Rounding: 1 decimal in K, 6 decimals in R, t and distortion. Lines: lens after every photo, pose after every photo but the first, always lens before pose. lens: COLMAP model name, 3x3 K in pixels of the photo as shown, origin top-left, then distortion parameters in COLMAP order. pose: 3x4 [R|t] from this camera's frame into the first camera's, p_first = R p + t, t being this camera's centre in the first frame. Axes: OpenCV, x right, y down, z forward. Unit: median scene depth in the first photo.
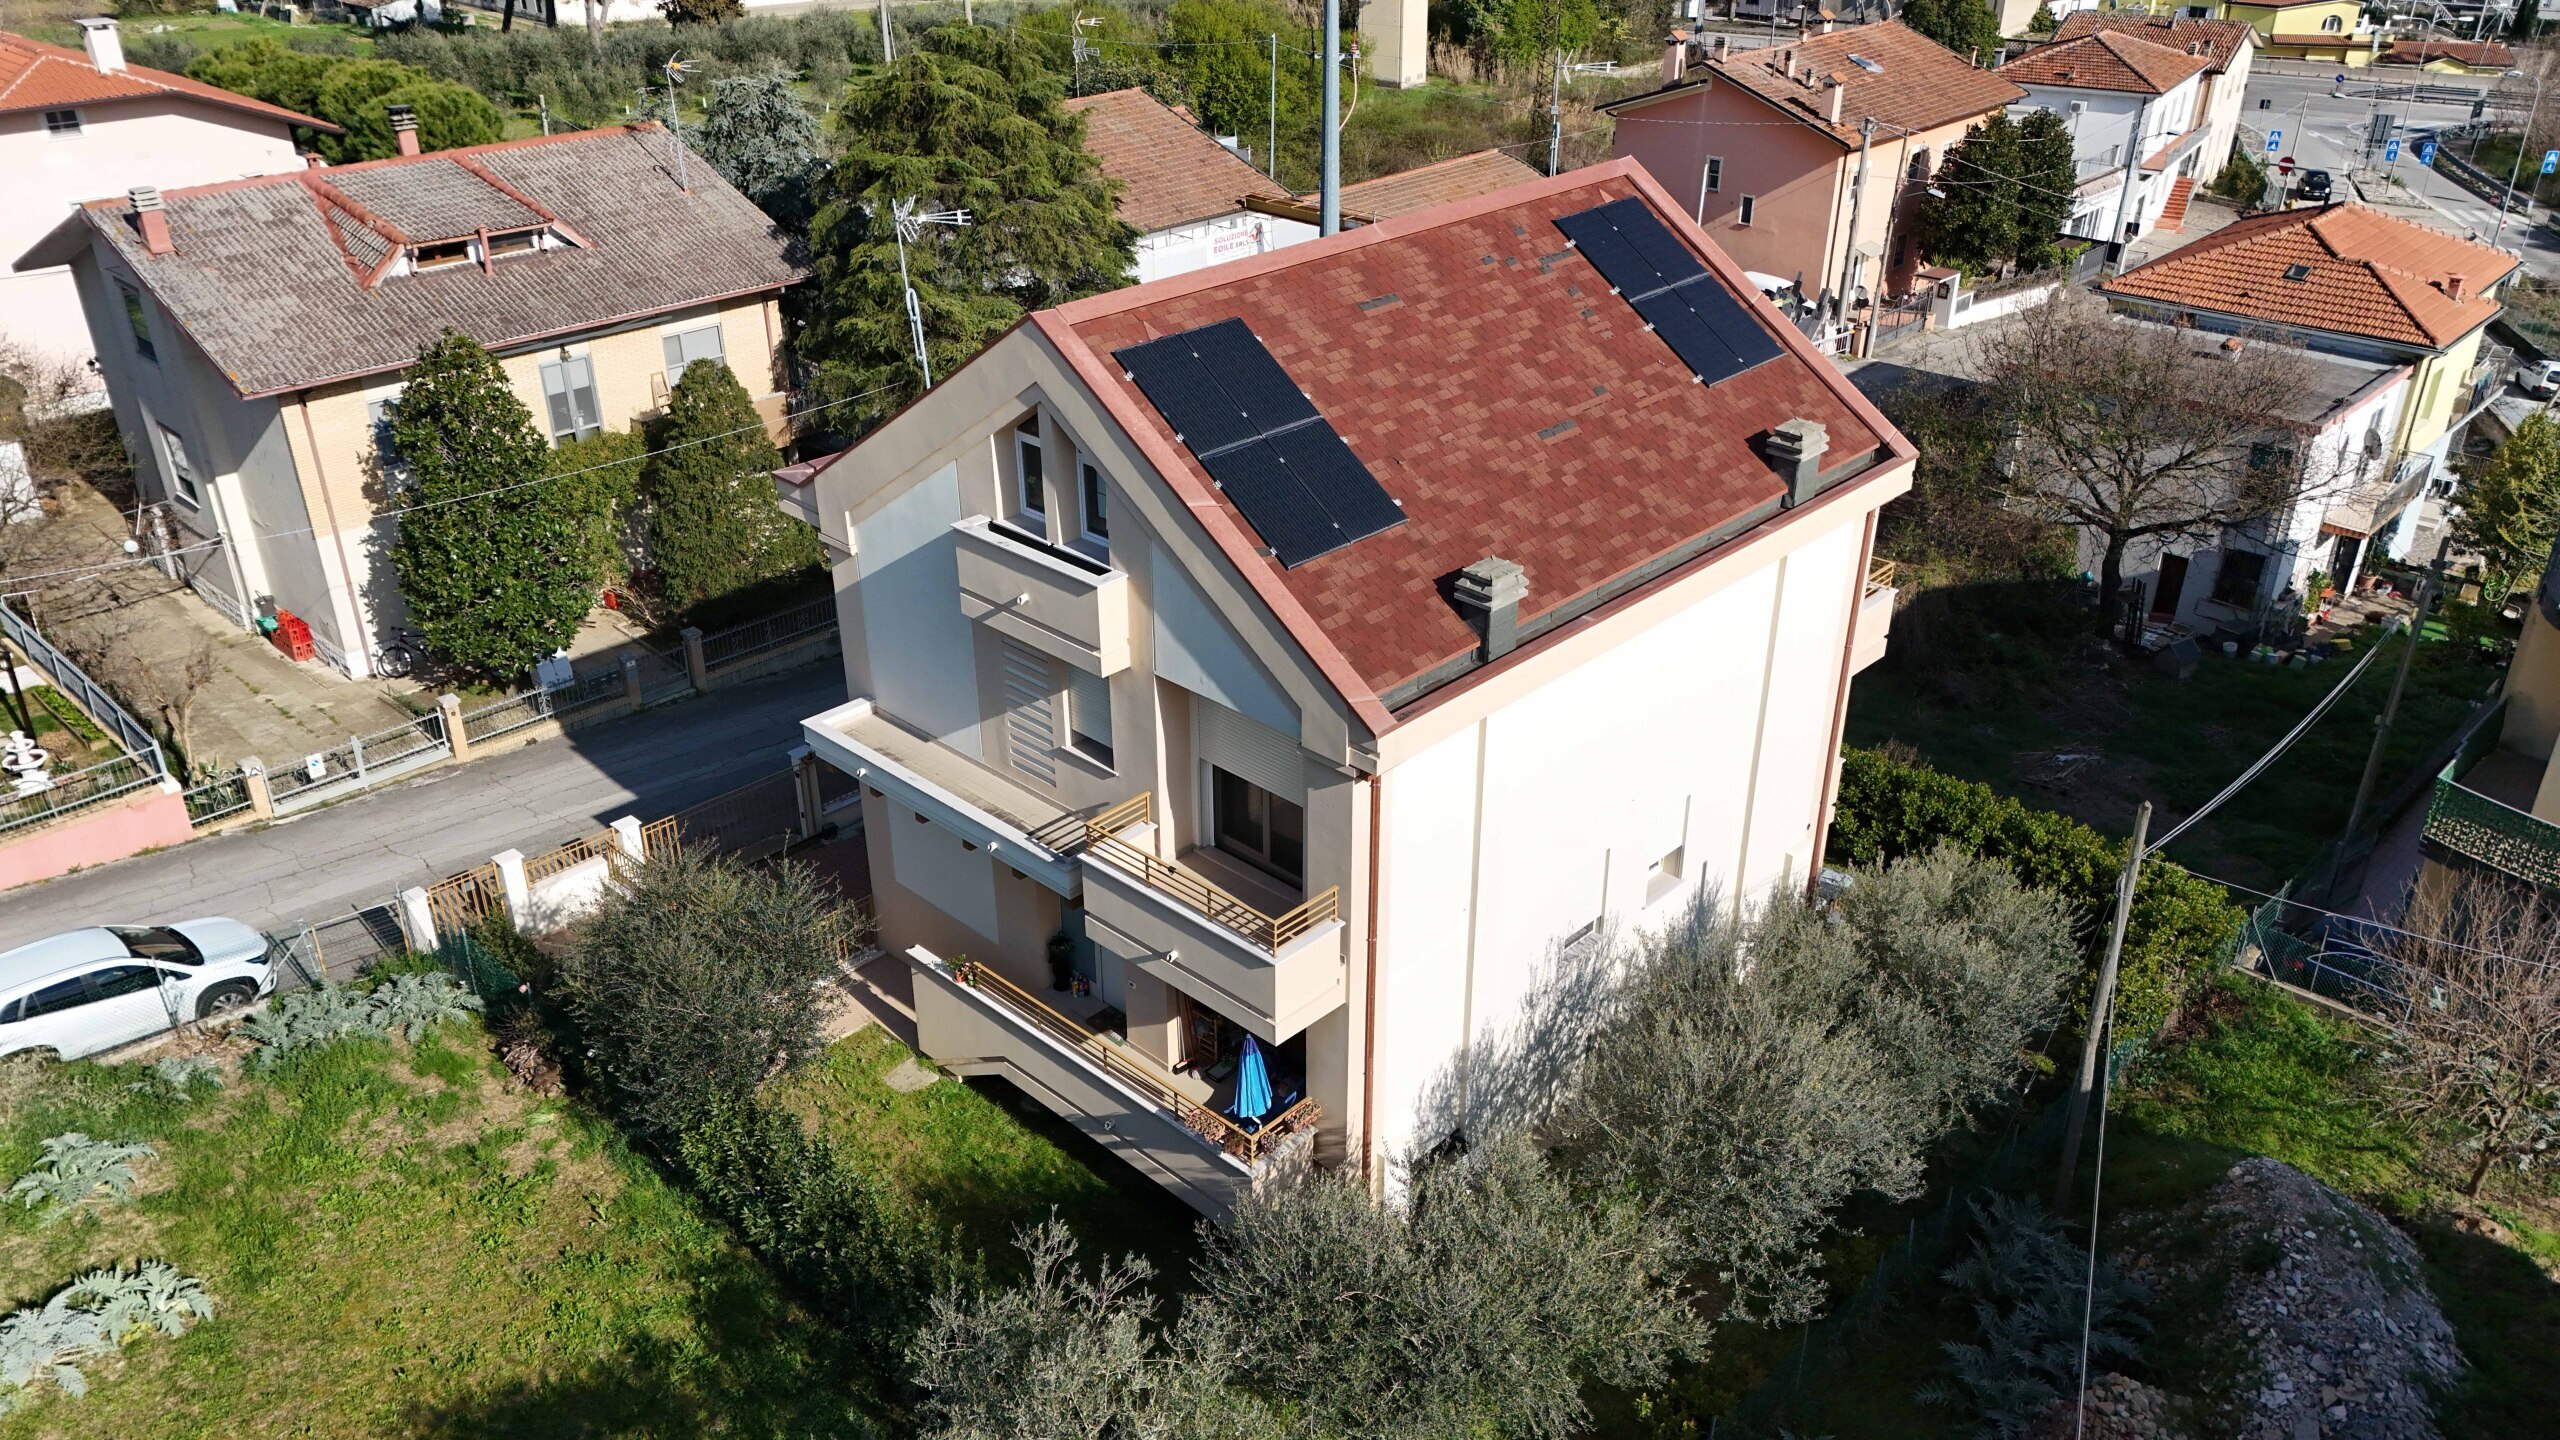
lens RADIAL K [[1862.6, 0, 1280.0], [0, 1862.6, 720.0], [0, 0, 1]] dist [0.084509, -0.087743]
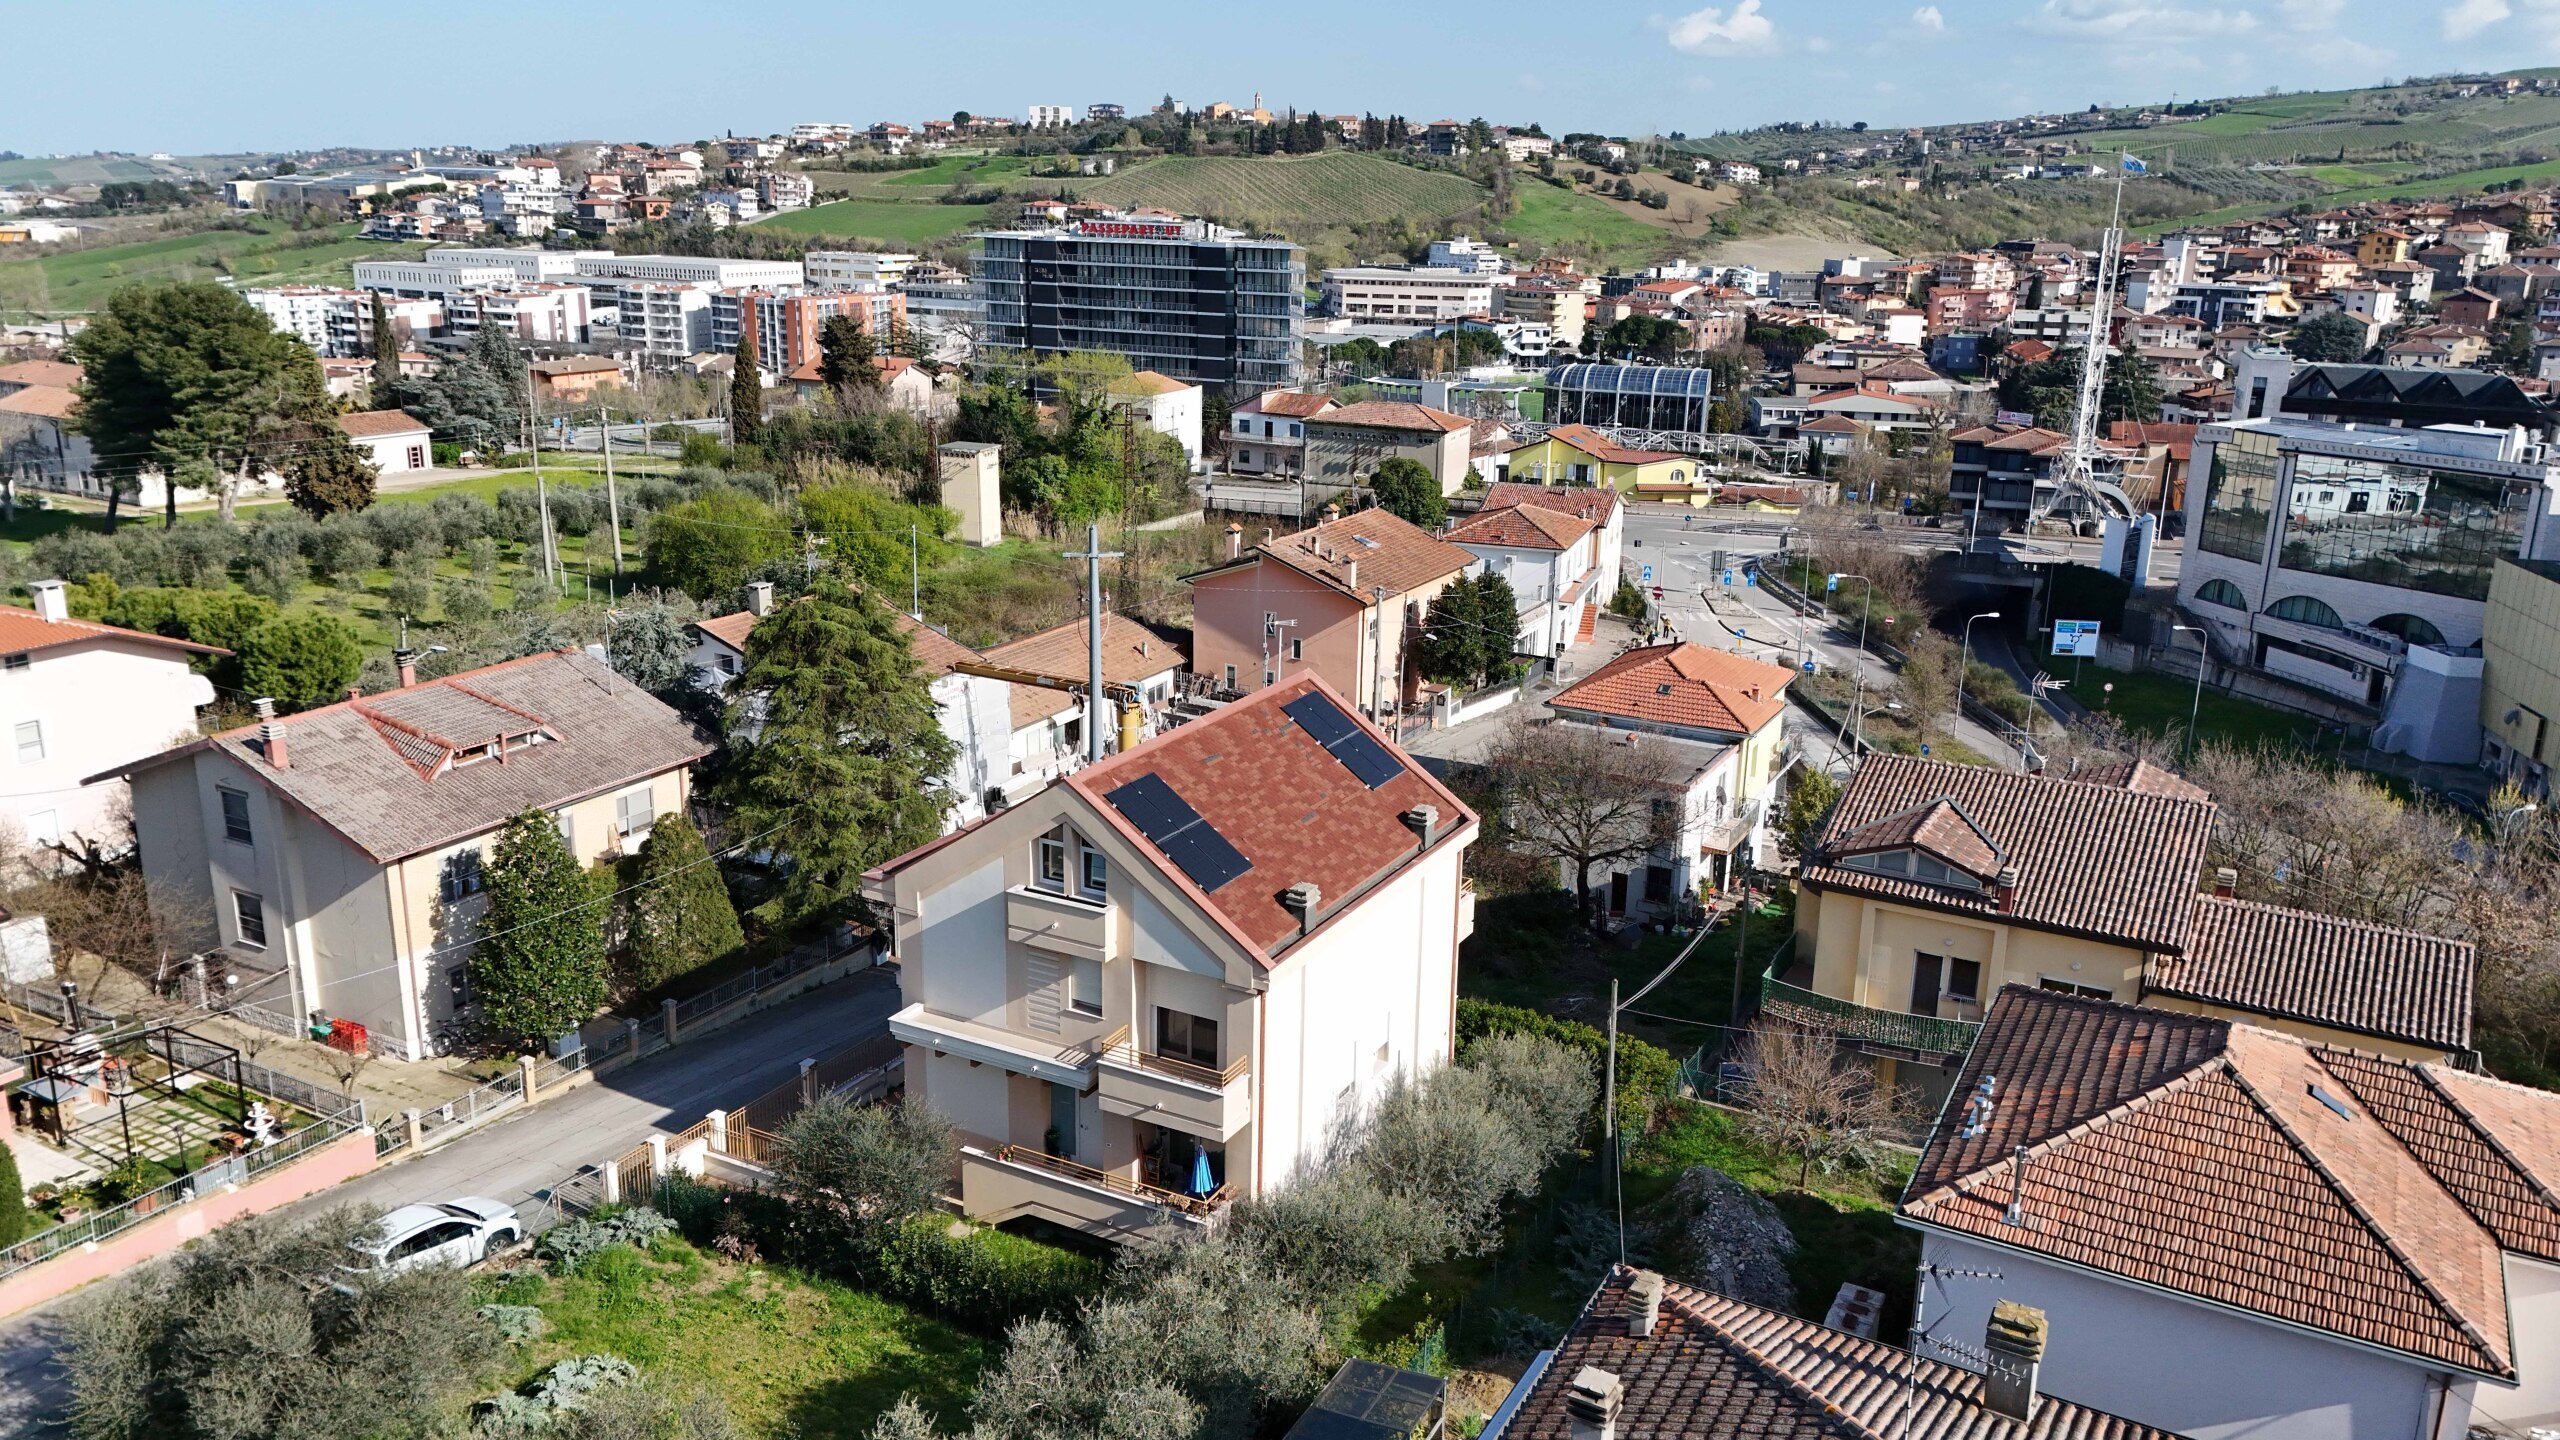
lens RADIAL K [[1862.6, 0, 1280.0], [0, 1862.6, 720.0], [0, 0, 1]] dist [0.084509, -0.087743]
pose [[0.964330, -0.054404, 0.259053, -0.215923], [0.106565, 0.975632, -0.191799, 0.064303], [-0.242305, 0.212563, 0.946628, -0.479553]]
